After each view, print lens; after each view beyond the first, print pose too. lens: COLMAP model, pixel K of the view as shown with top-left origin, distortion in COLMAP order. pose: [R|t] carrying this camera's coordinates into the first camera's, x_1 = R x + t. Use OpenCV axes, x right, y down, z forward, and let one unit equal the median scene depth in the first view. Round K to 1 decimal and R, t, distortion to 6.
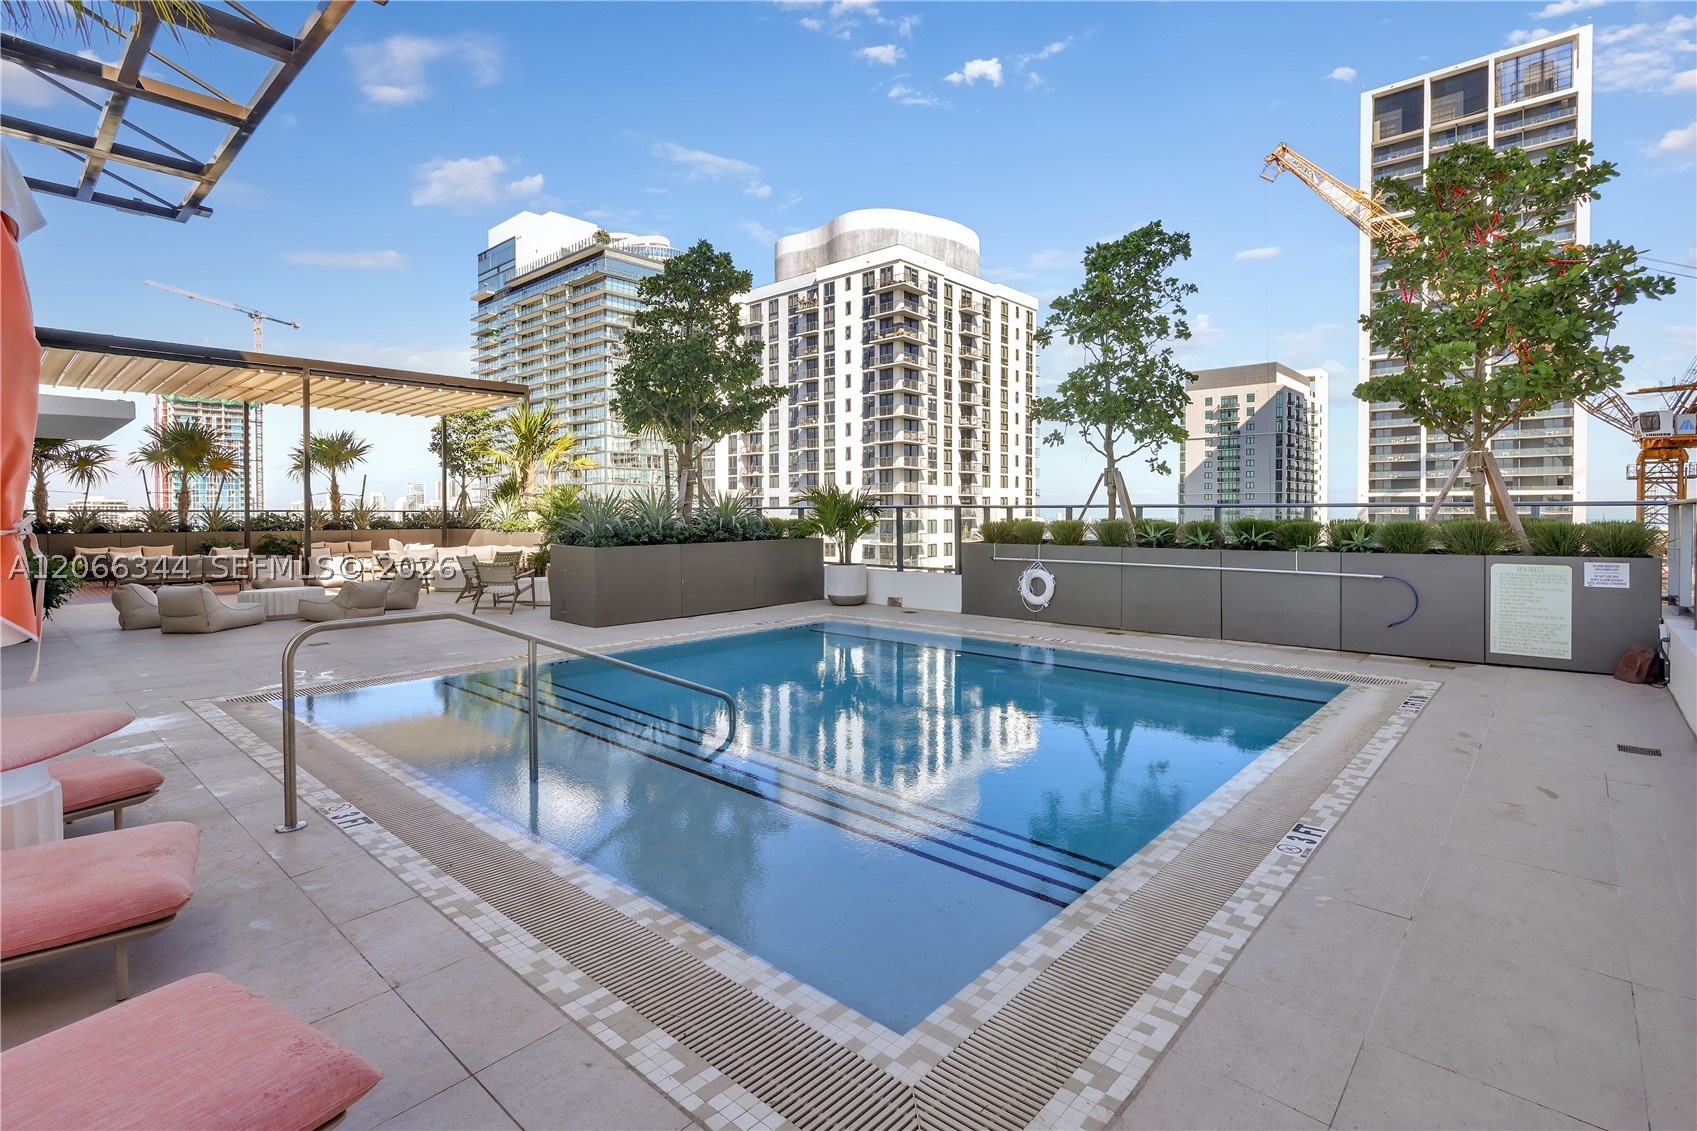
lens RADIAL K [[801.1, 0, 874.3], [0, 801.1, 526.8], [0, 0, 1]] dist [0.003744, 0.000313]
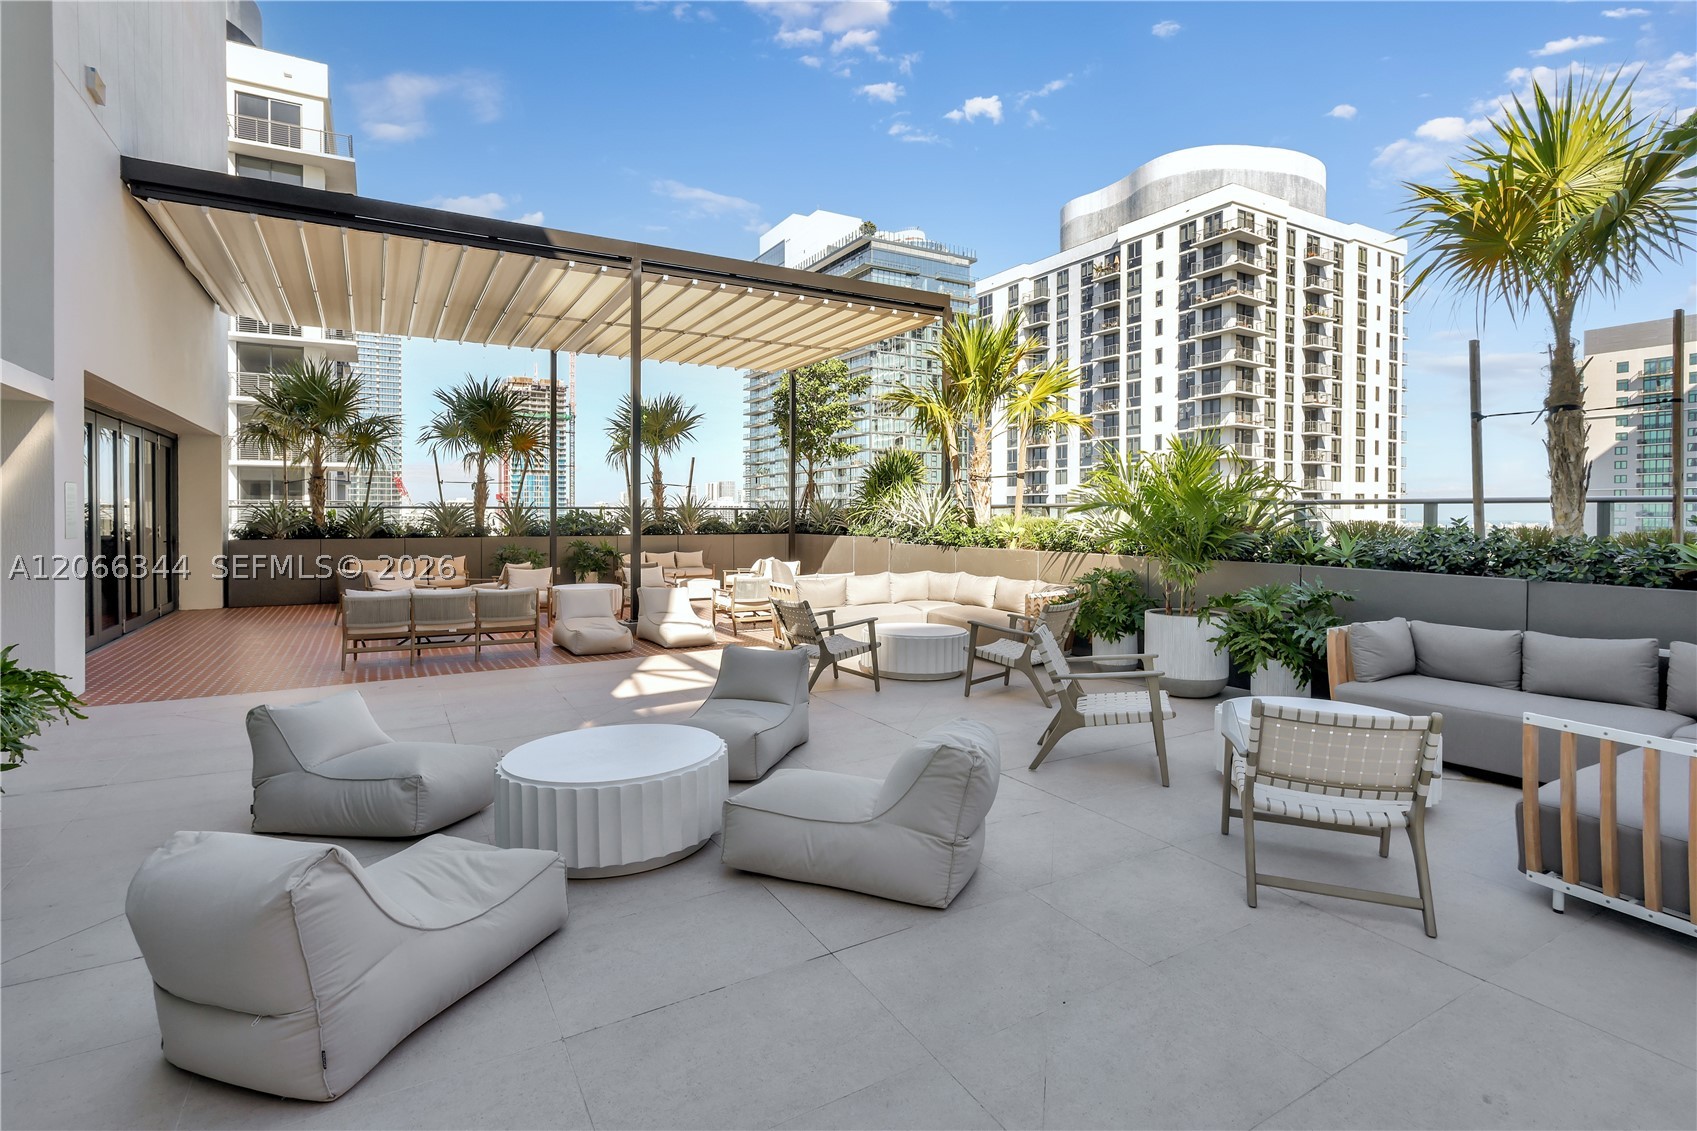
lens RADIAL K [[801.1, 0, 844.7], [0, 801.1, 514.8], [0, 0, 1]] dist [0.003744, 0.000313]
pose [[0.948370, 0.002748, -0.317153, -0.076589], [-0.007616, 0.999871, -0.014110, -0.001329], [0.317073, 0.015797, 0.948269, 0.100453]]
